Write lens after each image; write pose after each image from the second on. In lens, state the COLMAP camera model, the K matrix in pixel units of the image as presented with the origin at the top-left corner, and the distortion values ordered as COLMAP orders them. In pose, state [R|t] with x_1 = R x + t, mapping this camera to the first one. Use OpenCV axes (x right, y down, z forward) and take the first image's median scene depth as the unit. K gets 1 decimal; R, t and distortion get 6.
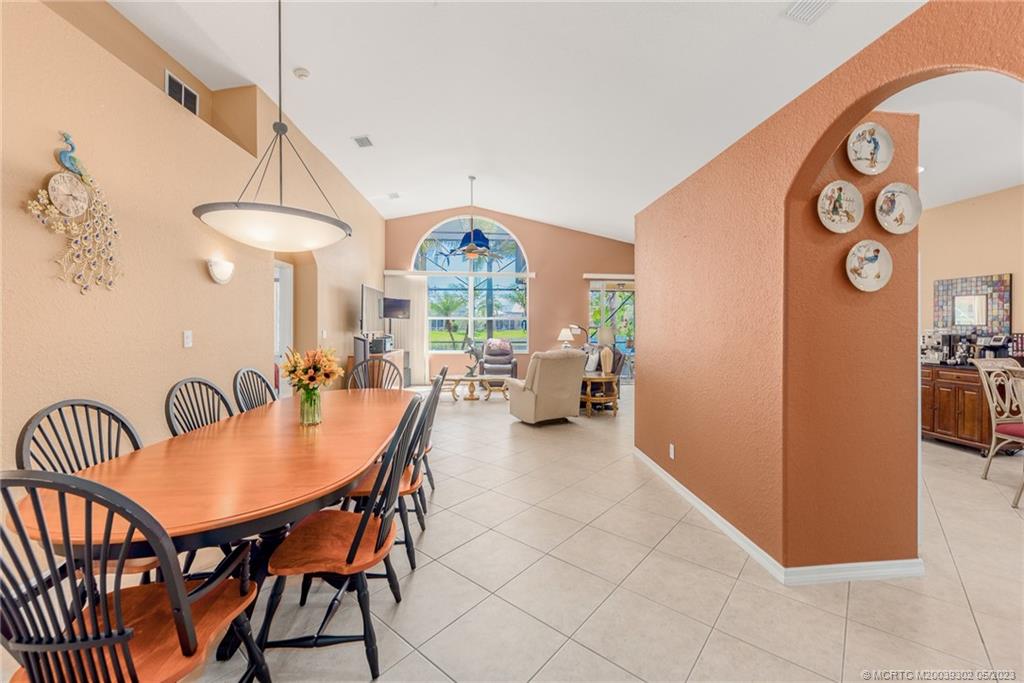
lens RADIAL K [[448.0, 0, 512.0], [0, 448.0, 341.5], [0, 0, 1]] dist [-0.000696, -0.000028]
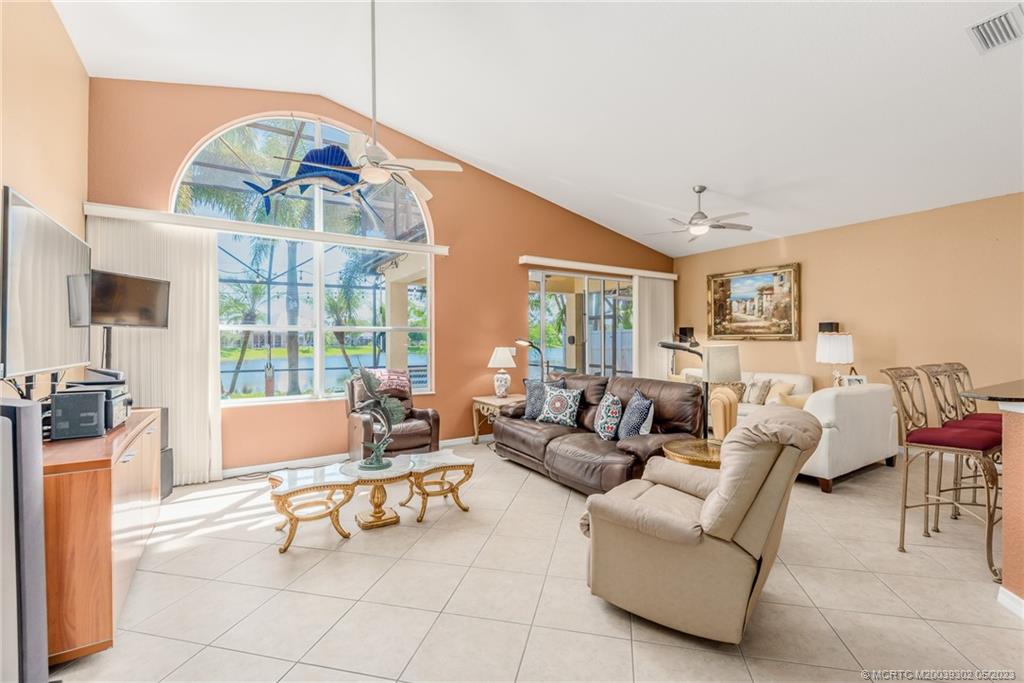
lens RADIAL K [[463.0, 0, 512.0], [0, 463.0, 341.5], [0, 0, 1]] dist [0.000859, 0.000079]
pose [[0.872999, -0.005155, 0.487695, -0.158620], [0.021928, 0.999348, -0.028689, -0.018553], [-0.487229, 0.035739, 0.872542, 0.474143]]
